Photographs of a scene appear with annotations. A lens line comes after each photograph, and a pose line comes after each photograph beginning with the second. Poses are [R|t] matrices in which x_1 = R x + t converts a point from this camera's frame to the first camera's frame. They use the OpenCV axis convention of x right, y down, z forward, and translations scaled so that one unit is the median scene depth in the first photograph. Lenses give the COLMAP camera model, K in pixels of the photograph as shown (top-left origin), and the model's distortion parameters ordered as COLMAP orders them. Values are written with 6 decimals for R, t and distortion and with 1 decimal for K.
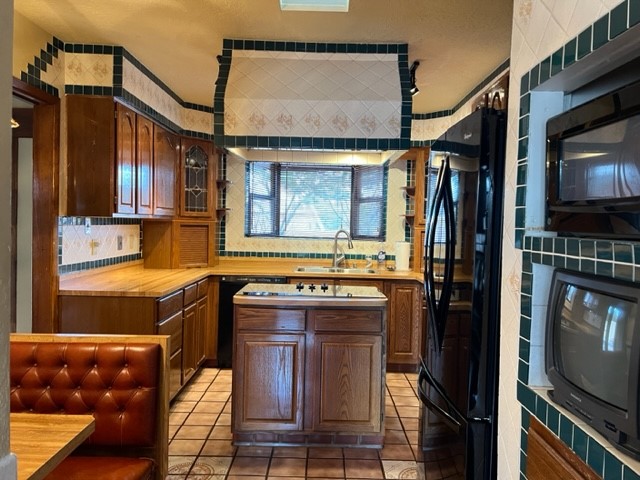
lens RADIAL K [[485.6, 0, 320.3], [0, 485.6, 239.1], [0, 0, 1]] dist [0.025308, -0.019983]
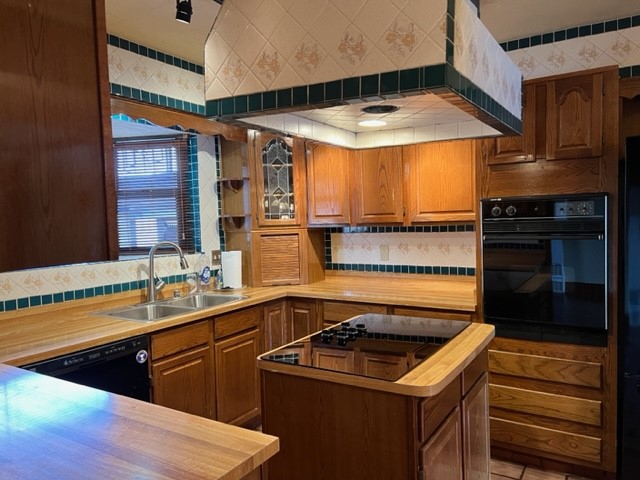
lens RADIAL K [[485.6, 0, 320.9], [0, 485.6, 240.9], [0, 0, 1]] dist [0.025308, -0.019983]
pose [[0.515847, -0.081251, 0.852819, -0.388204], [0.085690, 0.995393, 0.043002, -0.028325], [-0.852385, 0.050895, 0.520433, 0.477594]]
